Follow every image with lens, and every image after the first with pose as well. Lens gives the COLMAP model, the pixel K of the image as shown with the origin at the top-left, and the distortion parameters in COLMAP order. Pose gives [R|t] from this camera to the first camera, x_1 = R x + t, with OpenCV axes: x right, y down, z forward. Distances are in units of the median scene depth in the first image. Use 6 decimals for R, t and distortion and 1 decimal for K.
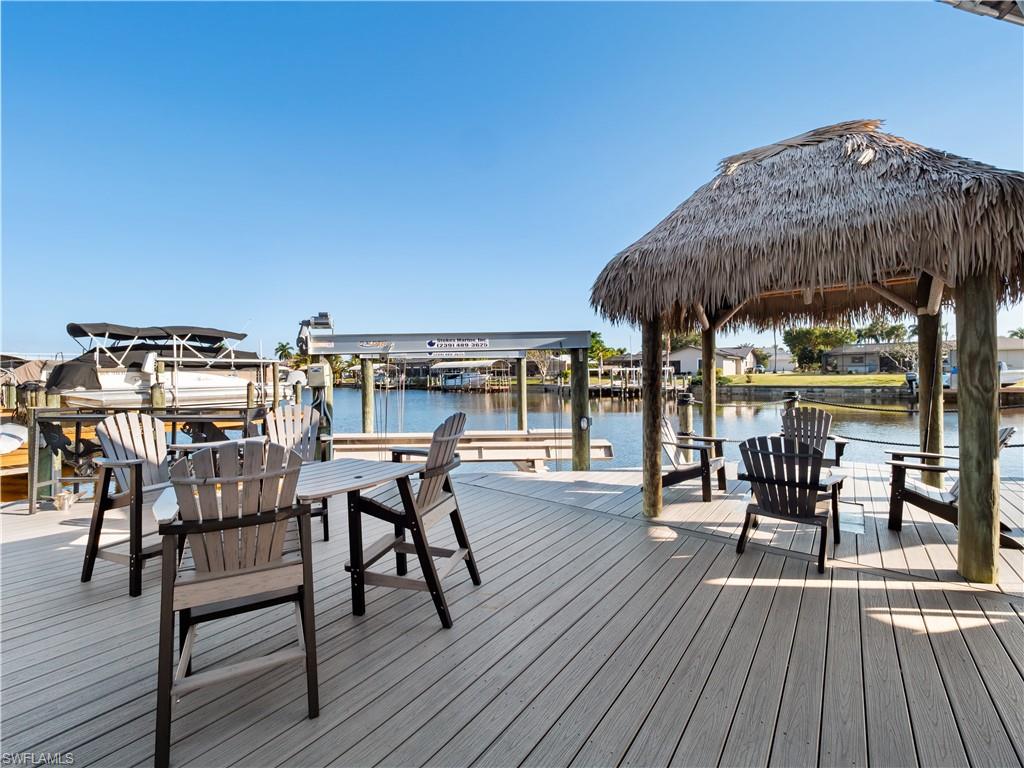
lens RADIAL K [[433.7, 0, 506.8], [0, 433.7, 378.5], [0, 0, 1]] dist [-0.004934, -0.000375]
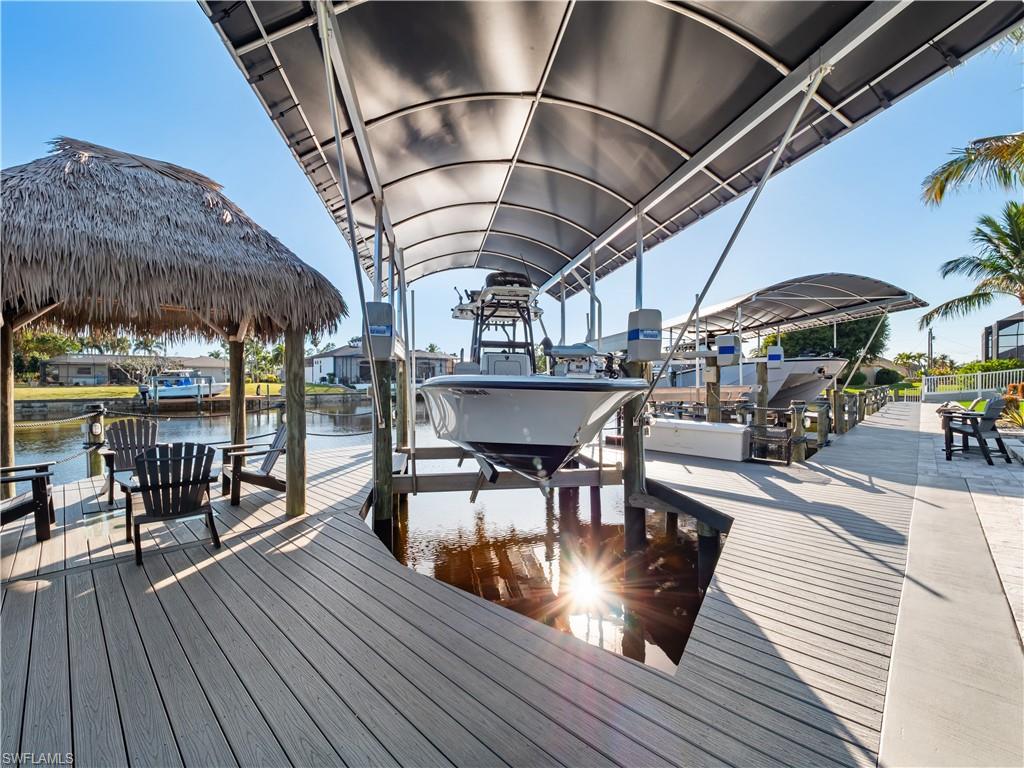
lens RADIAL K [[433.7, 0, 510.7], [0, 433.7, 384.7], [0, 0, 1]] dist [-0.004934, -0.000375]
pose [[0.088400, 0.004997, 0.996073, -0.382162], [0.008363, 0.999948, -0.005758, 0.000087], [-0.996050, 0.008840, 0.088354, 0.054972]]
